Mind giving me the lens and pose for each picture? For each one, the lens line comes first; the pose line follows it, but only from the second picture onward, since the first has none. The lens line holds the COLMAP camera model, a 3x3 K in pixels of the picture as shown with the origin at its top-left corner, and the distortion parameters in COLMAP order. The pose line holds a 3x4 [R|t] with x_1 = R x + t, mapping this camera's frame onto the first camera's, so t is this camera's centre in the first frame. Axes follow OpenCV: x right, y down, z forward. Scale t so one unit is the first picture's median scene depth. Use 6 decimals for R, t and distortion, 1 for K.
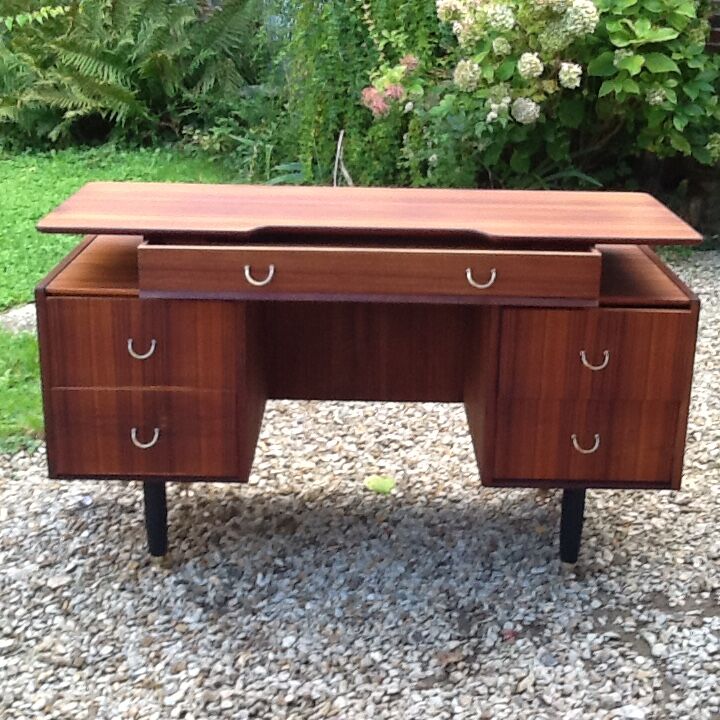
lens RADIAL K [[1204.7, 0, 363.2], [0, 1204.7, 364.9], [0, 0, 1]] dist [-0.080948, 0.000000]
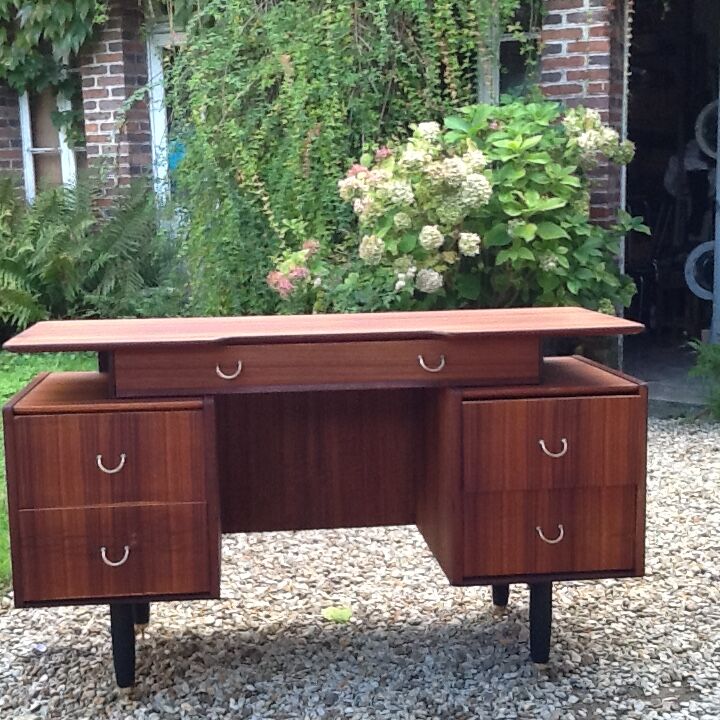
lens RADIAL K [[1204.7, 0, 358.5], [0, 1204.7, 358.3], [0, 0, 1]] dist [-0.080948, 0.000000]
pose [[0.993610, -0.051457, 0.100460, -0.060246], [0.069793, 0.979583, -0.188539, 0.083314], [-0.088708, 0.194345, 0.976914, -0.011645]]
